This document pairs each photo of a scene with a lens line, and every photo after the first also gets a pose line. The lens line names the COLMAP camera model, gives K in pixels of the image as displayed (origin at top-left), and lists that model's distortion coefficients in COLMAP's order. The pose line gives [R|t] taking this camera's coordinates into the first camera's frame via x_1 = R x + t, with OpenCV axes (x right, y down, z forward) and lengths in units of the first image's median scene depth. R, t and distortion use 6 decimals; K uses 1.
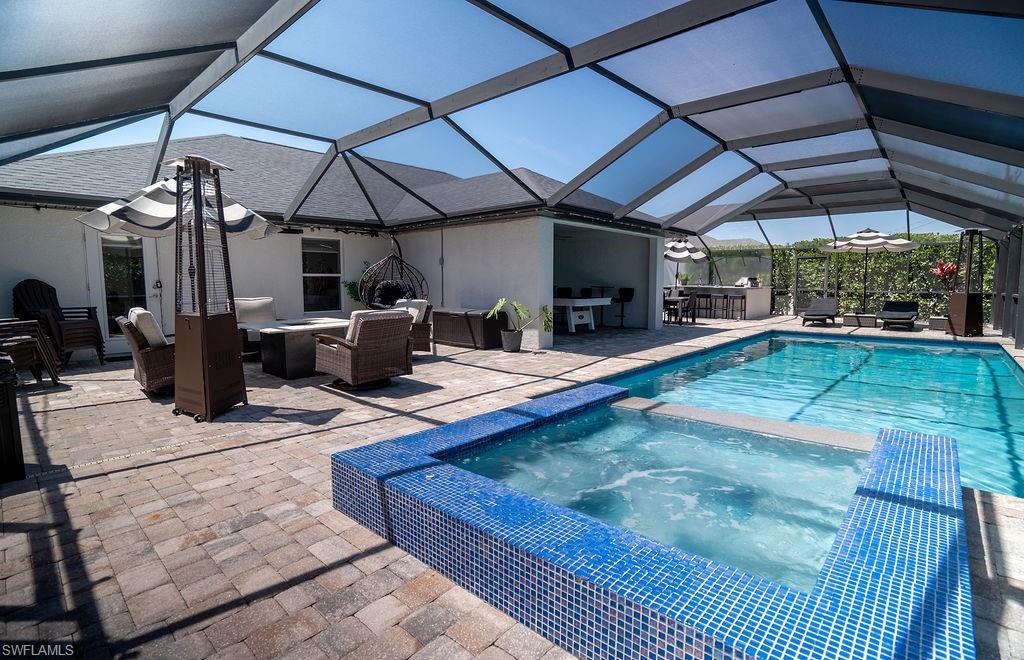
lens RADIAL K [[484.7, 0, 512.6], [0, 484.7, 326.8], [0, 0, 1]] dist [-0.054722, 0.018994]
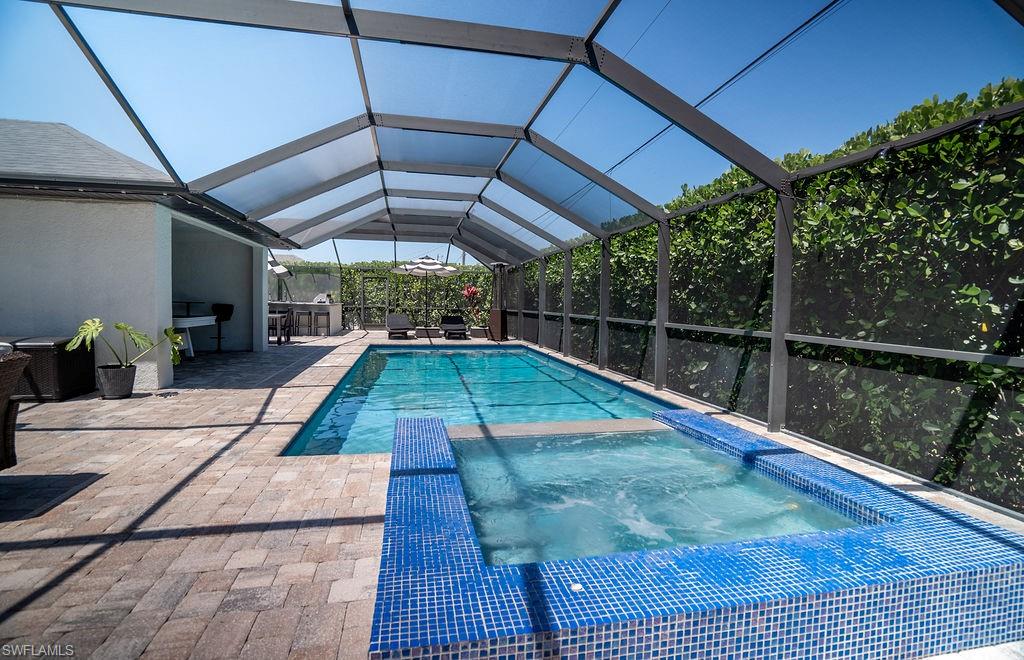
lens RADIAL K [[484.7, 0, 510.7], [0, 484.7, 325.8], [0, 0, 1]] dist [-0.054722, 0.018994]
pose [[0.590703, -0.024559, 0.806515, -0.389225], [0.052835, 0.998569, -0.008290, -0.027270], [-0.805157, 0.047509, 0.591155, 0.341814]]
